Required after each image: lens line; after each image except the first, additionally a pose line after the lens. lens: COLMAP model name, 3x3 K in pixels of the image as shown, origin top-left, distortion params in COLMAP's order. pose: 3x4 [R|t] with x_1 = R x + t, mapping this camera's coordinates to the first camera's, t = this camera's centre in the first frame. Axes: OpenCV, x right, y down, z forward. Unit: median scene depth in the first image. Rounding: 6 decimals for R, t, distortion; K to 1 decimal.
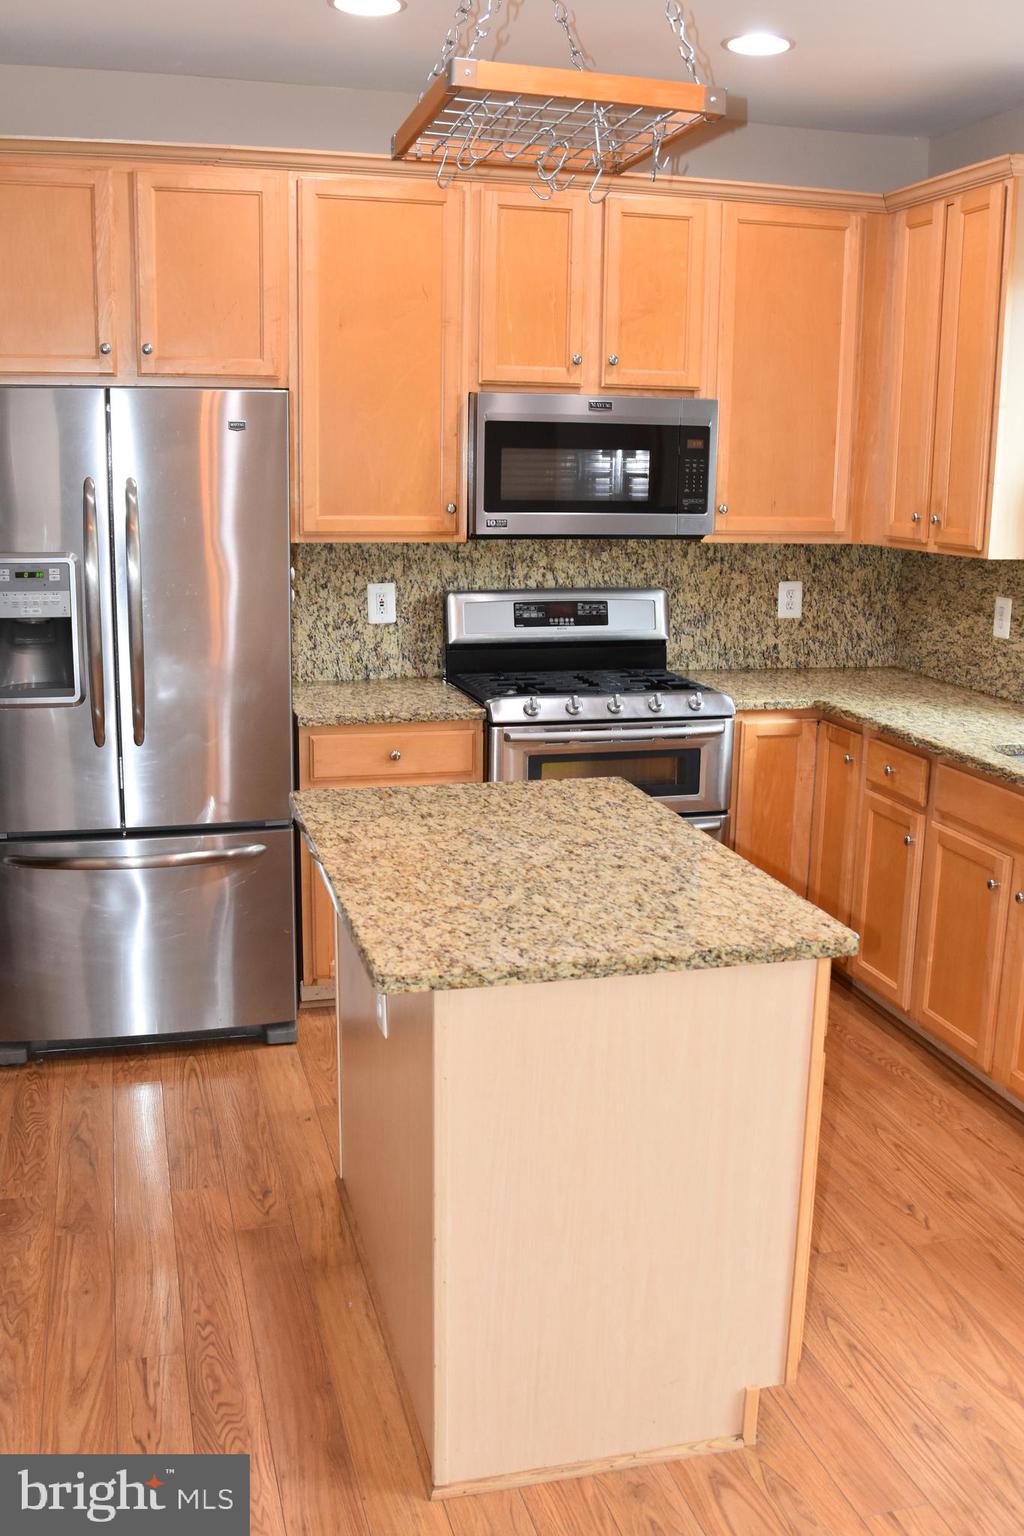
lens RADIAL K [[1456.8, 0, 512.0], [0, 1456.8, 768.0], [0, 0, 1]] dist [-0.136447, 0.122379]
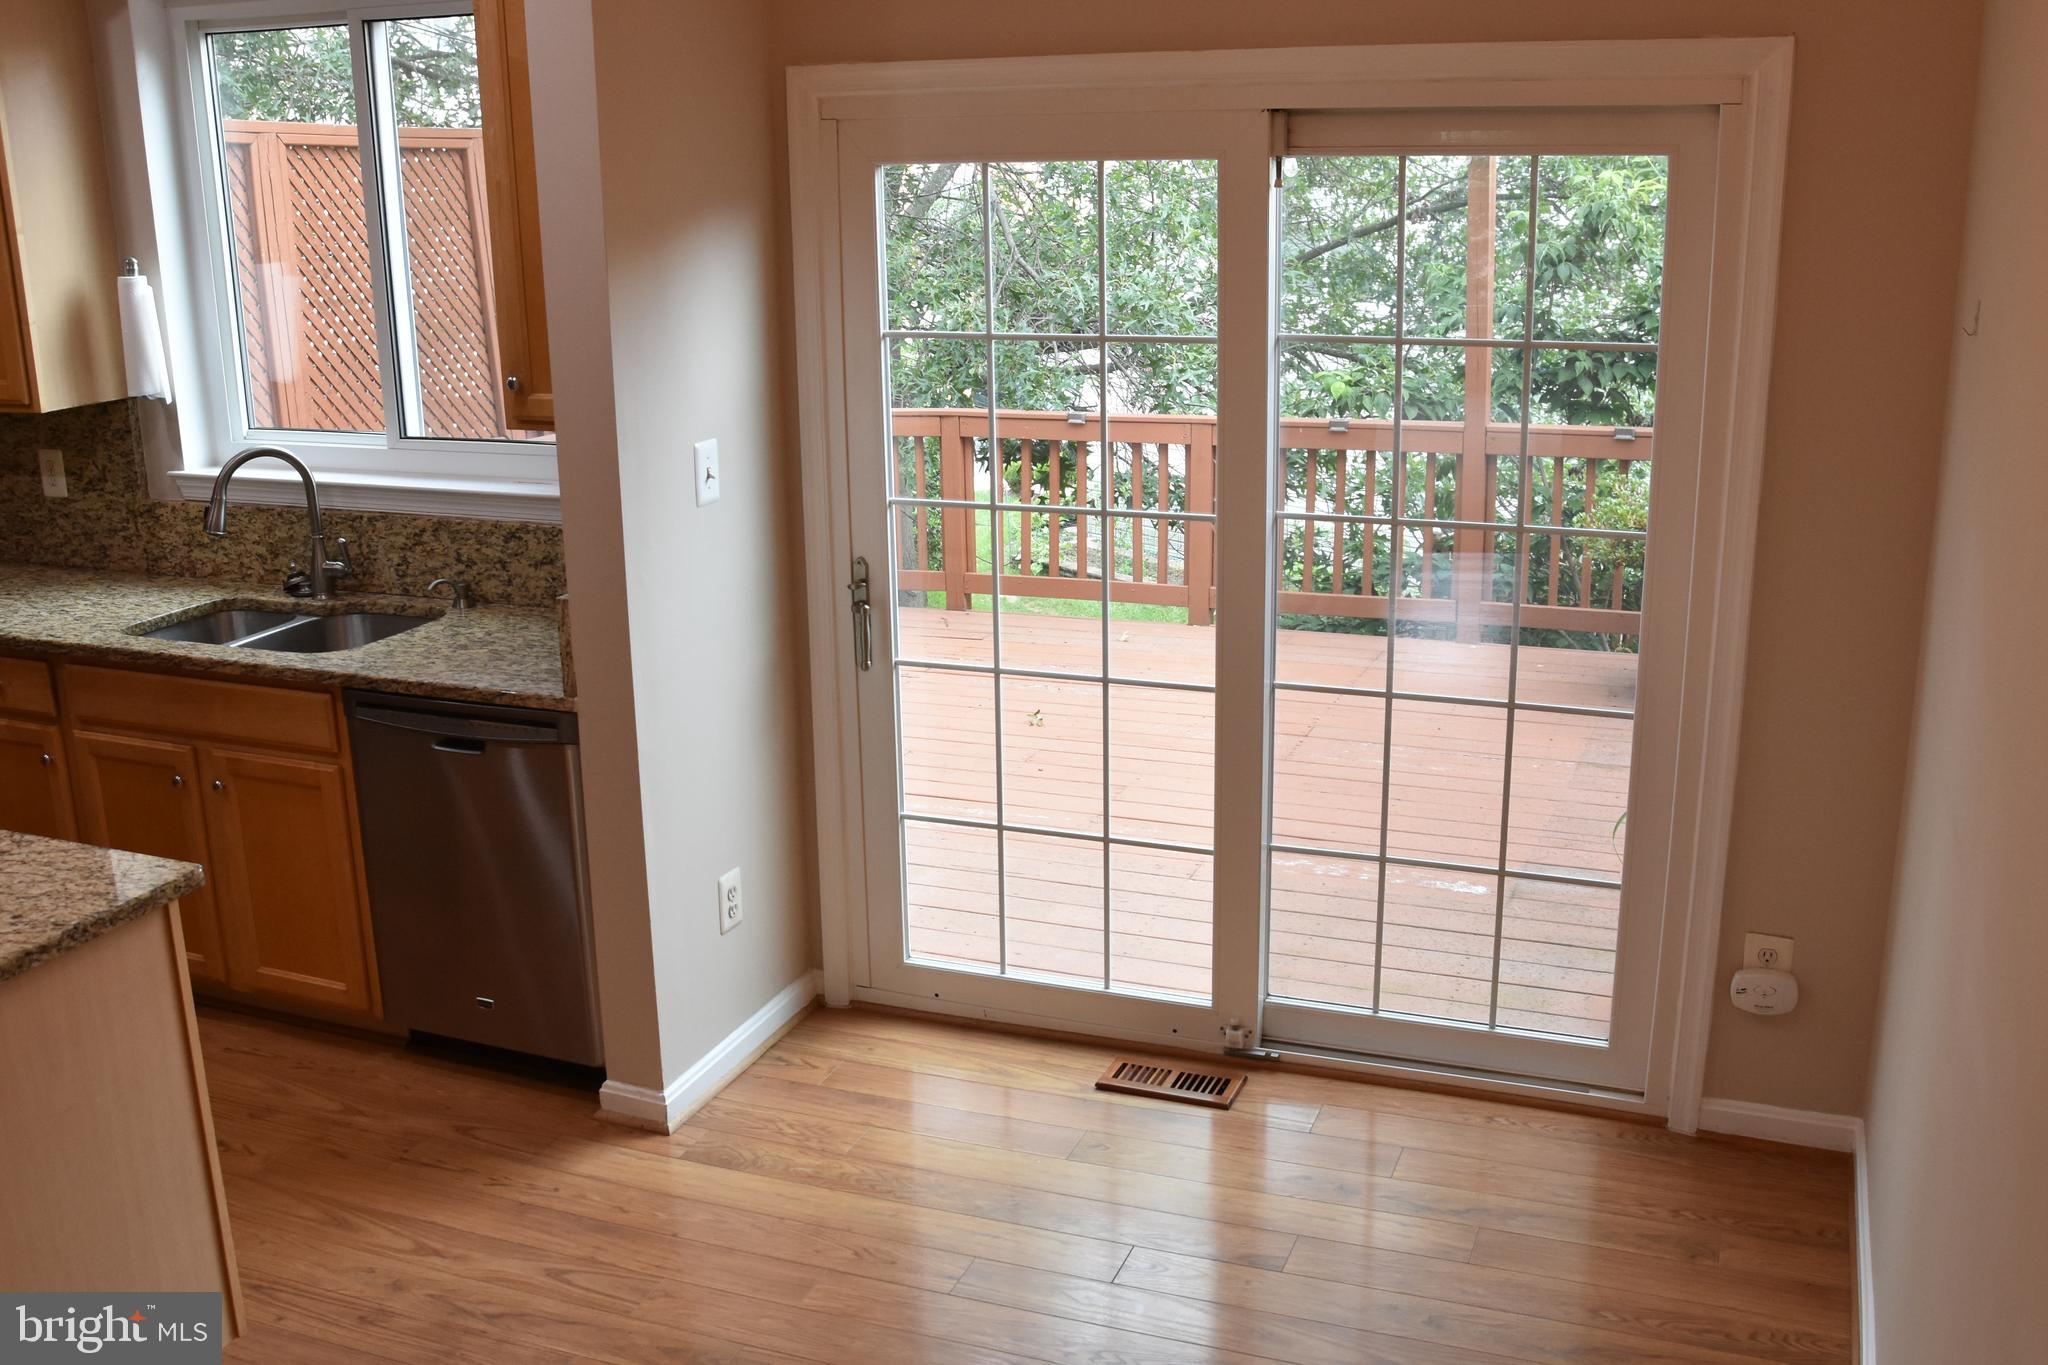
lens RADIAL K [[1945.4, 0, 1014.2], [0, 1945.4, 696.2], [0, 0, 1]] dist [-0.139586, 0.131452]
pose [[0.605609, -0.248198, 0.756066, -0.193952], [0.195195, 0.967421, 0.161229, -0.049746], [-0.771451, 0.049938, 0.634326, -0.131991]]
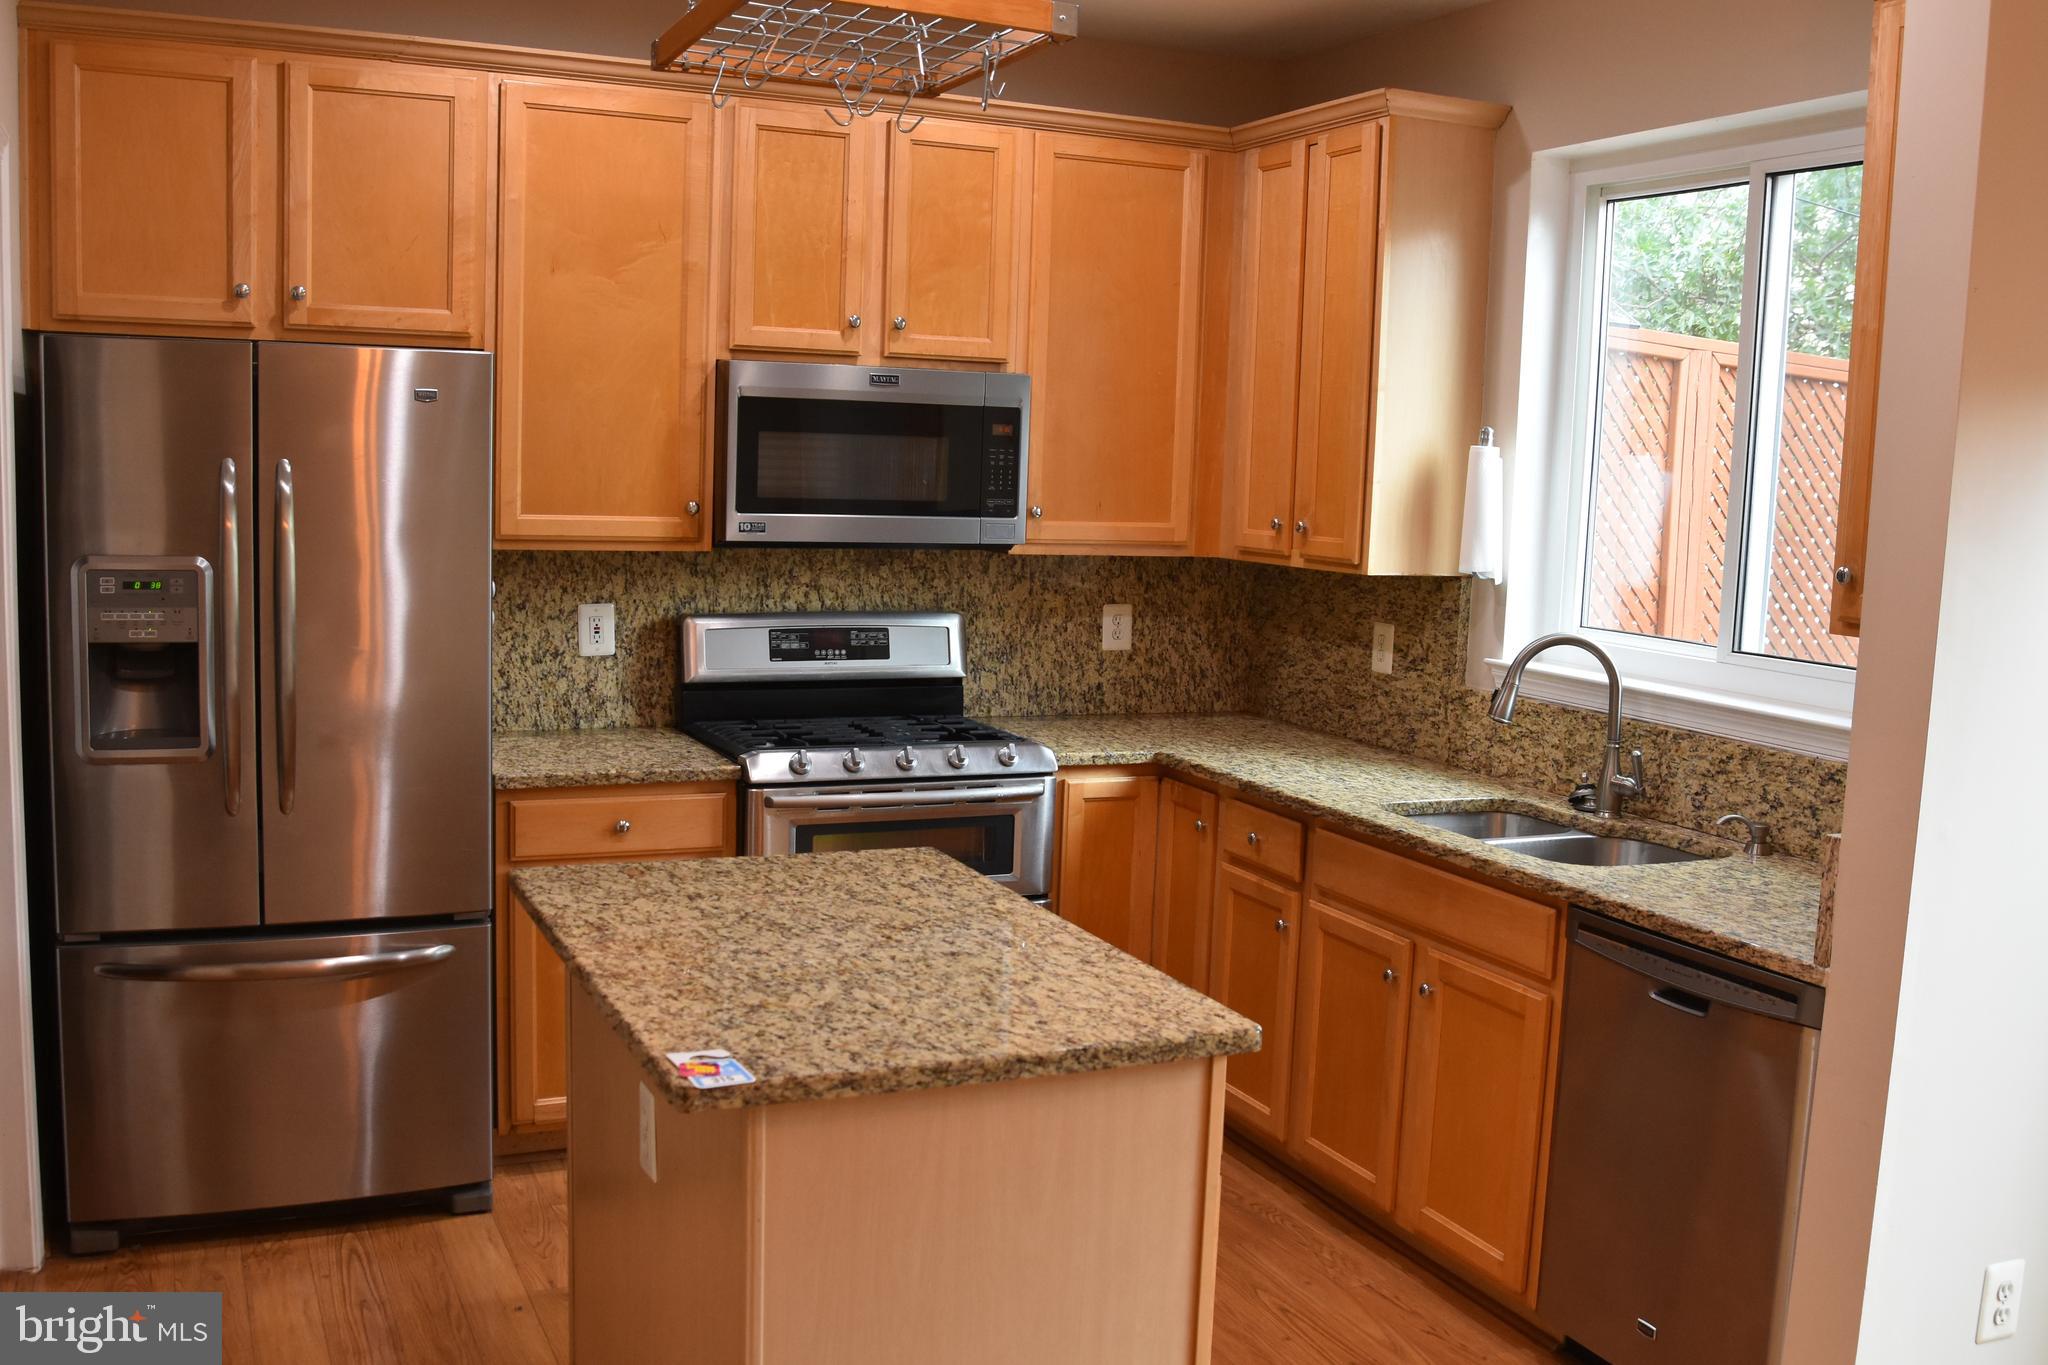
lens RADIAL K [[1942.5, 0, 1009.9], [0, 1942.5, 692.5], [0, 0, 1]] dist [-0.136447, 0.122379]
pose [[0.987708, -0.000518, 0.156312, -0.036426], [0.013842, 0.996356, -0.084166, 0.008992], [-0.155699, 0.085295, 0.984115, -0.035377]]
